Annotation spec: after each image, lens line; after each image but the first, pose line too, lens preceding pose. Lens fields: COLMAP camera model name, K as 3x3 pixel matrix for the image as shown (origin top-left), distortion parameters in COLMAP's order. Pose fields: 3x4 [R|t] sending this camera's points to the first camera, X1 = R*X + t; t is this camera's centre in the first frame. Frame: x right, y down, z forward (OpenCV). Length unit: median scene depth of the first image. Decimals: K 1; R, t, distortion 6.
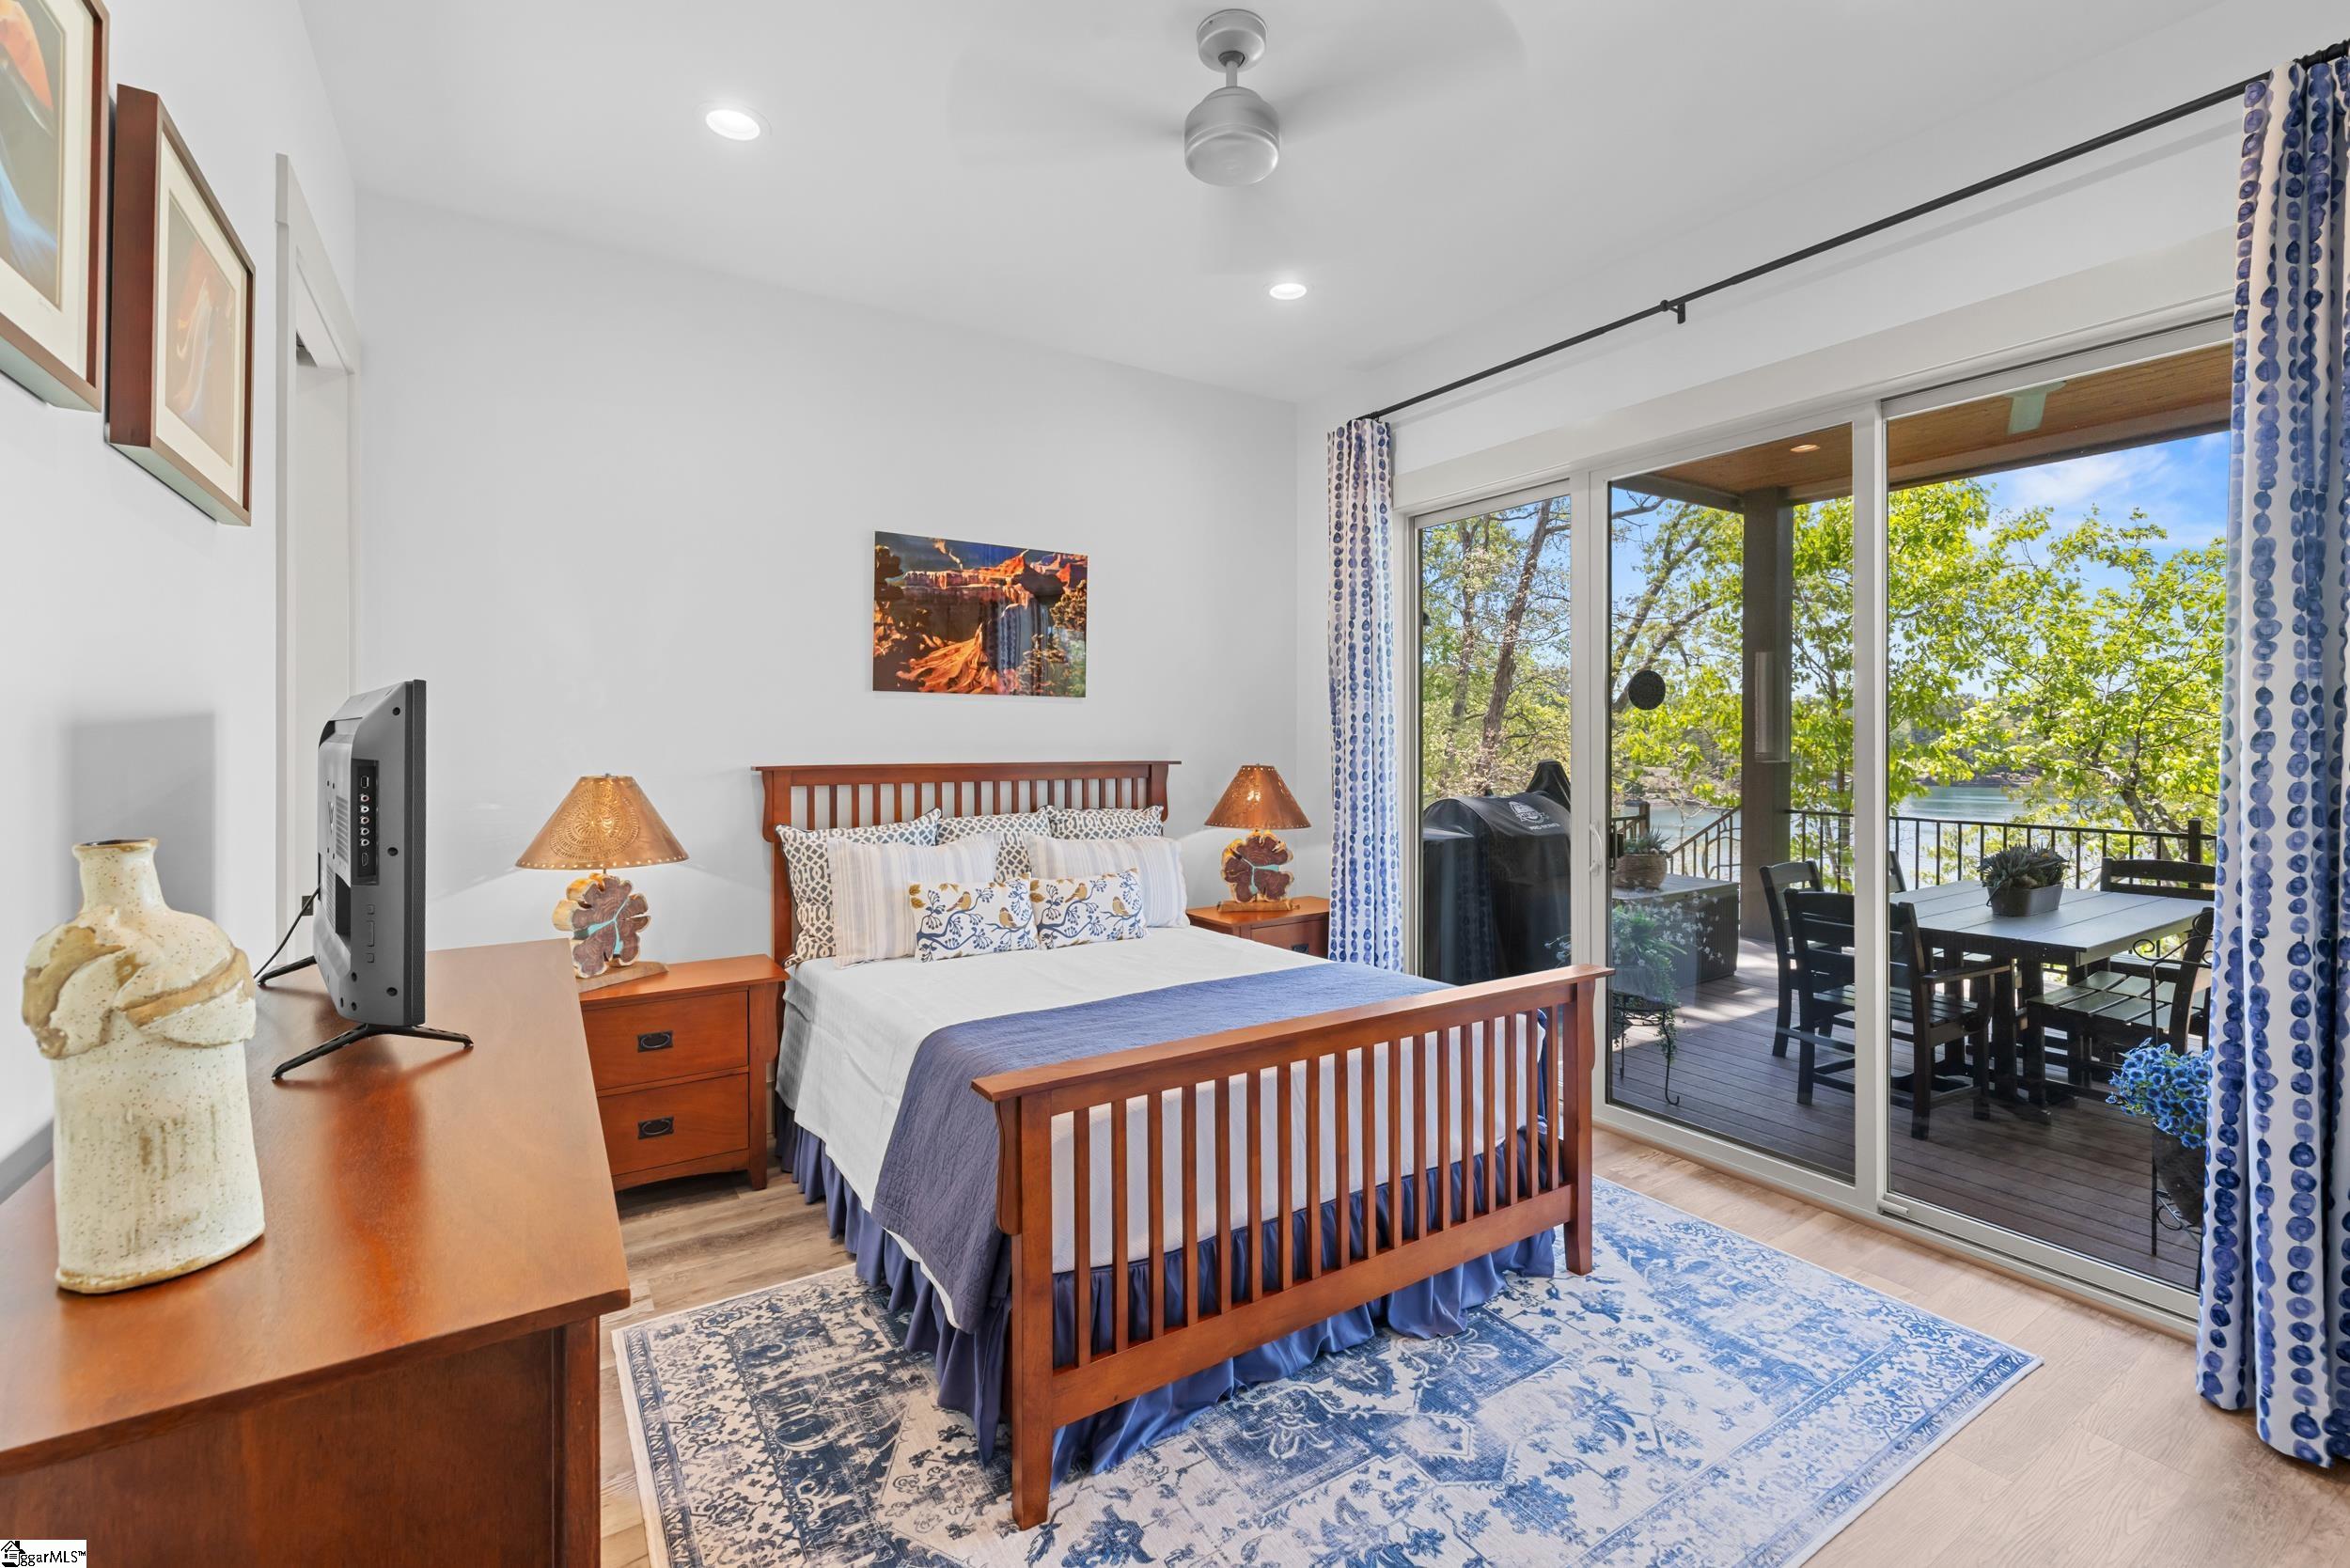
lens RADIAL K [[1007.9, 0, 1172.3], [0, 1007.9, 755.4], [0, 0, 1]] dist [0.000742, -0.000167]
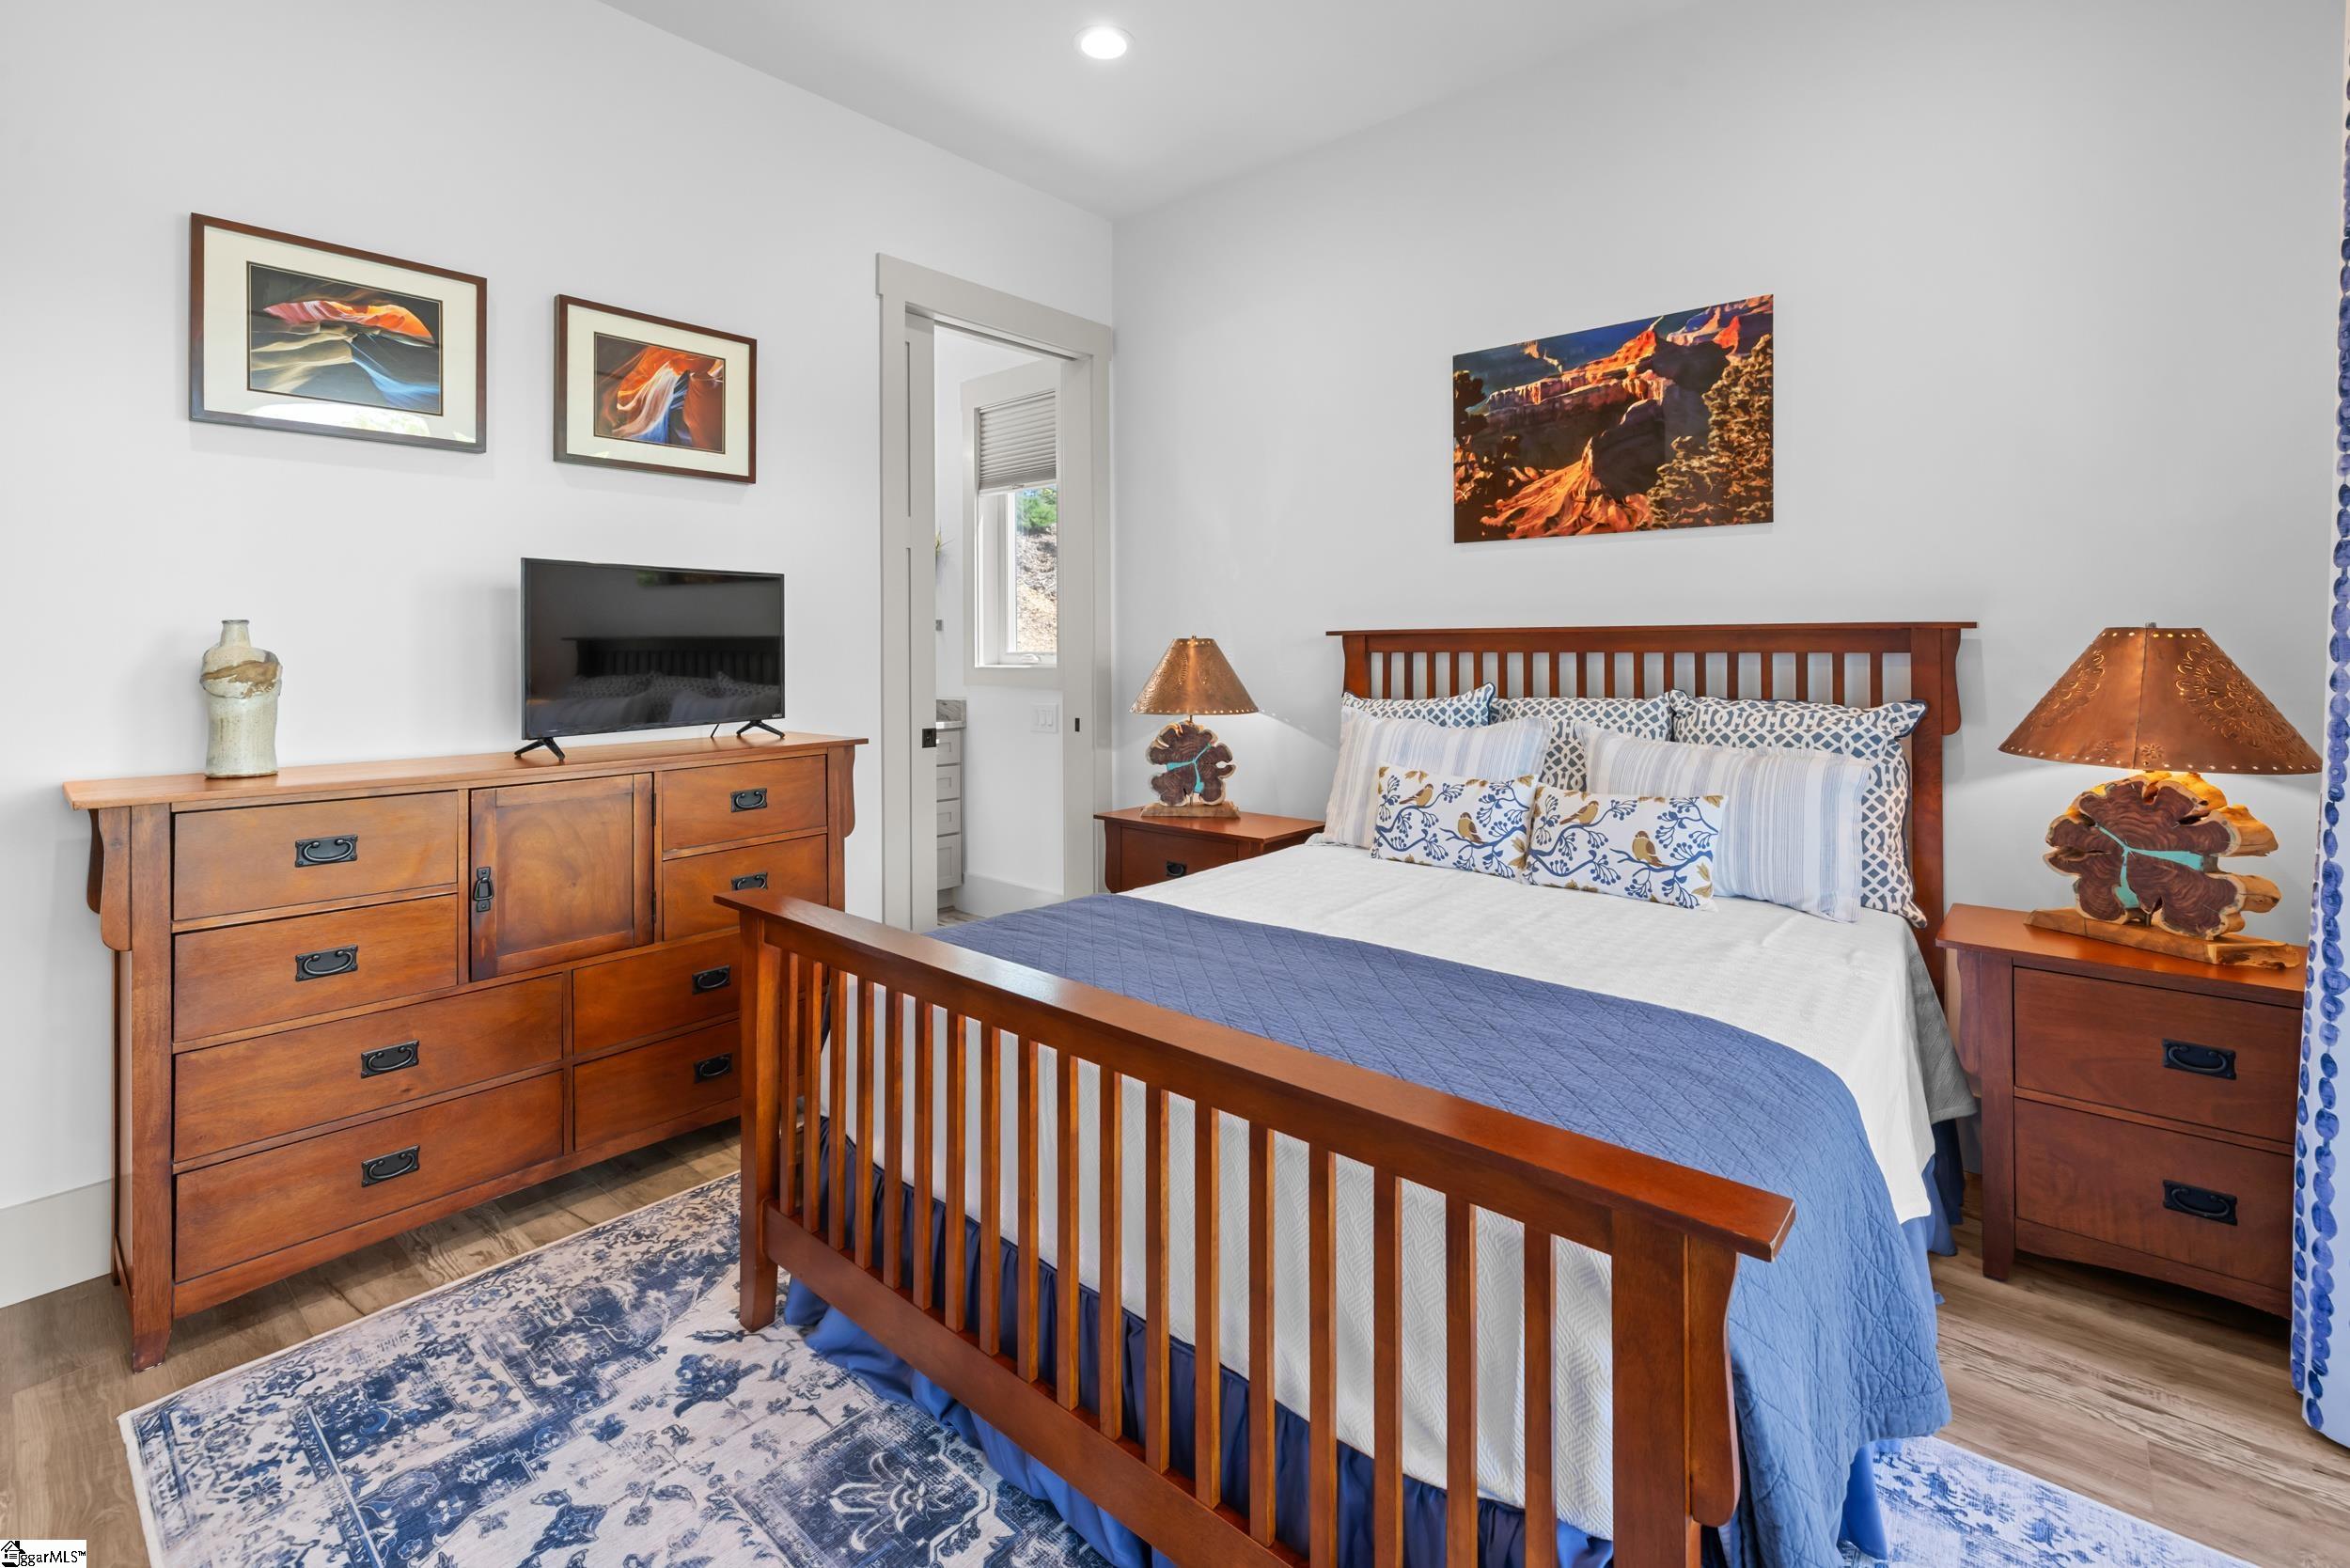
lens RADIAL K [[1038.6, 0, 1176.1], [0, 1038.6, 650.7], [0, 0, 1]] dist [0.000902, 0.000147]
pose [[0.286871, 0.001021, -0.957969, 0.463646], [-0.012233, 0.999922, -0.002597, 0.030725], [0.957891, 0.012464, 0.286861, 0.508565]]
